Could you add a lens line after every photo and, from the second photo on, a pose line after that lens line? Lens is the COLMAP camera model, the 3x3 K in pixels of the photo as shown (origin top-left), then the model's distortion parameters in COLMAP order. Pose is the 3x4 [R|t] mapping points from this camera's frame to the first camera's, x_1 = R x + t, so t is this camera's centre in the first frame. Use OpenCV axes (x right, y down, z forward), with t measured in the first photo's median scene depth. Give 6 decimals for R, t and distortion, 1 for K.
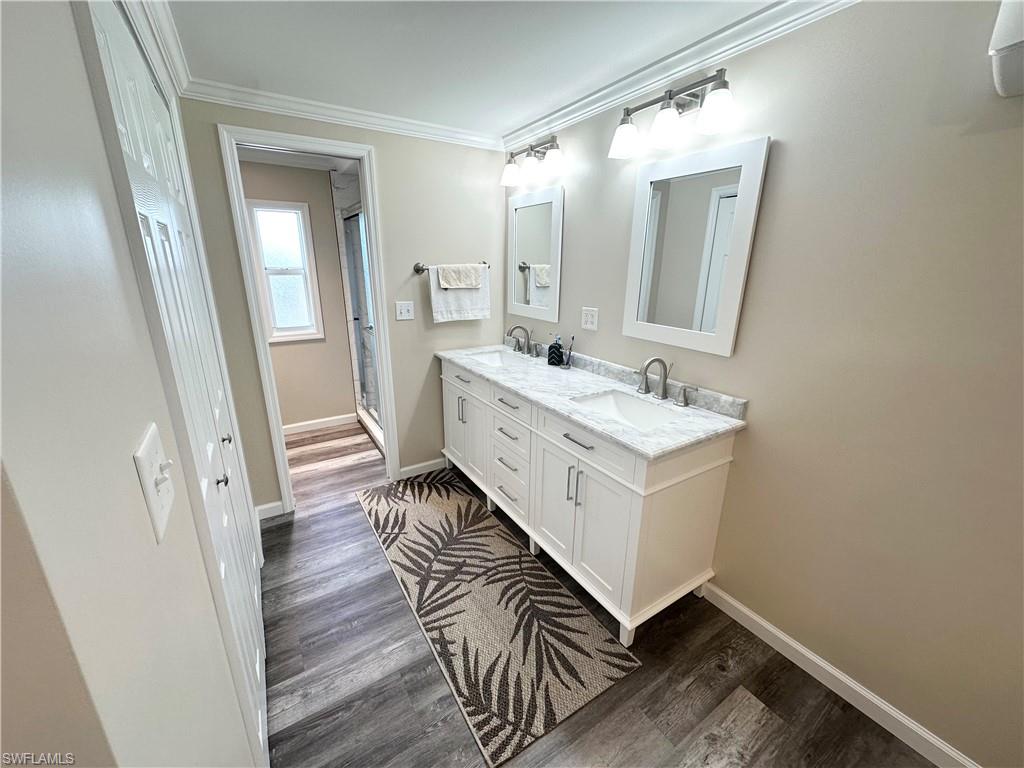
lens RADIAL K [[408.8, 0, 510.0], [0, 408.8, 383.6], [0, 0, 1]] dist [-0.001049, 0.000536]
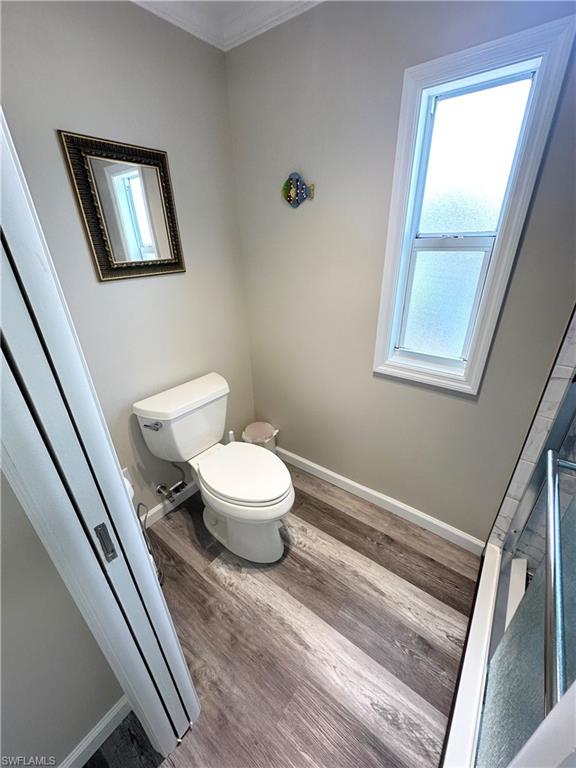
lens RADIAL K [[306.6, 0, 291.7], [0, 306.6, 383.7], [0, 0, 1]] dist [-0.001049, 0.000536]
pose [[0.368399, 0.391391, -0.843264, -0.245142], [-0.251596, 0.915186, 0.314857, -0.181703], [0.894976, 0.096168, 0.435626, 0.666871]]
